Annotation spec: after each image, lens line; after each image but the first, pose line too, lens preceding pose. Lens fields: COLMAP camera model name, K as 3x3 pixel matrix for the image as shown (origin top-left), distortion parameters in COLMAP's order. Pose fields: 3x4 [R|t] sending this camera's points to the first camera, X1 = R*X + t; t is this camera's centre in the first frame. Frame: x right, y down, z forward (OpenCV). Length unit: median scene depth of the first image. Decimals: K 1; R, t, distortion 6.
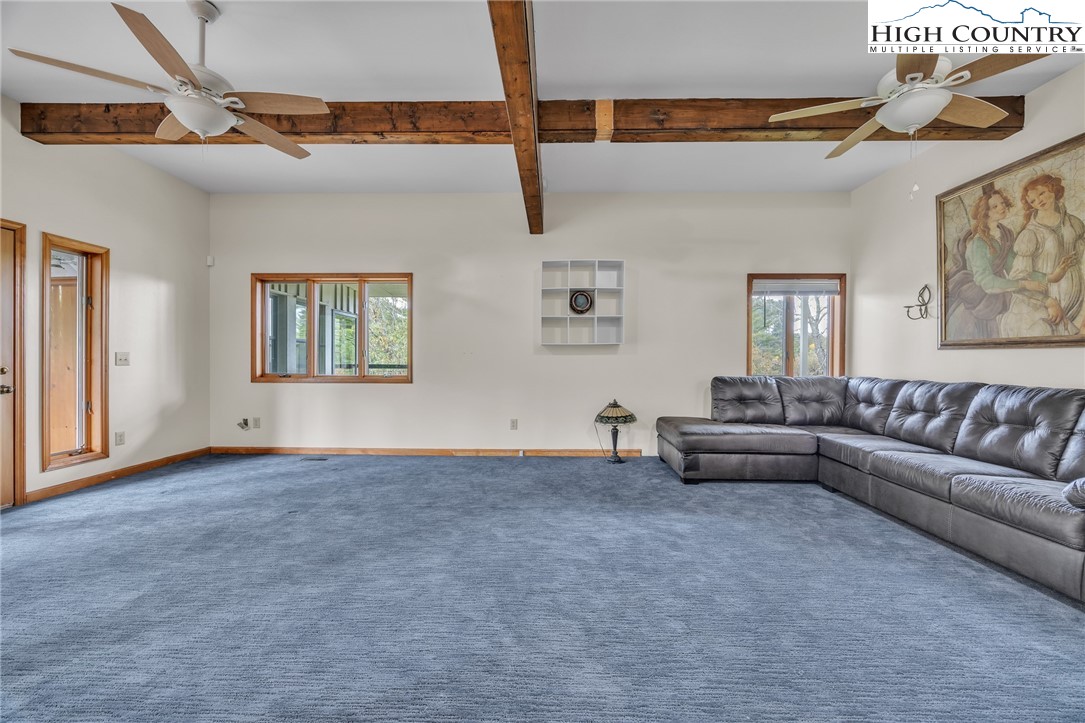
lens RADIAL K [[418.8, 0, 543.6], [0, 418.8, 358.4], [0, 0, 1]] dist [0.000135, -0.000003]
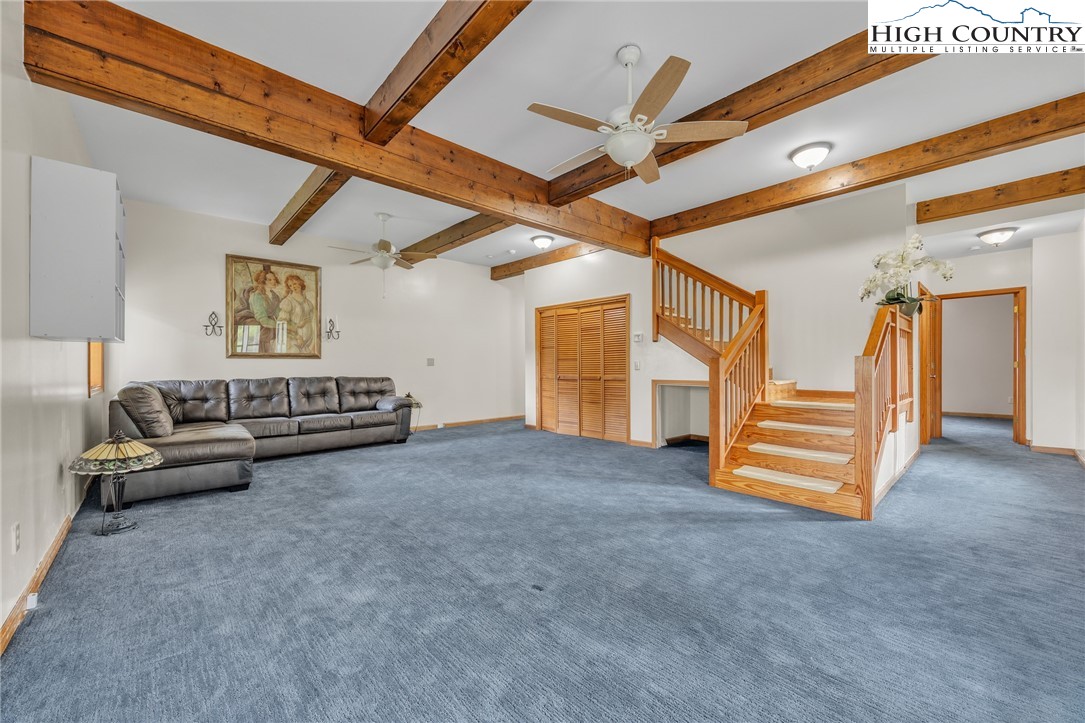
lens RADIAL K [[418.8, 0, 542.1], [0, 418.8, 362.7], [0, 0, 1]] dist [0.000135, -0.000003]
pose [[-0.692128, -0.000165, 0.721775, -1.063905], [0.002476, 0.999994, 0.002604, -0.007156], [-0.721770, 0.003590, -0.692123, 1.442383]]
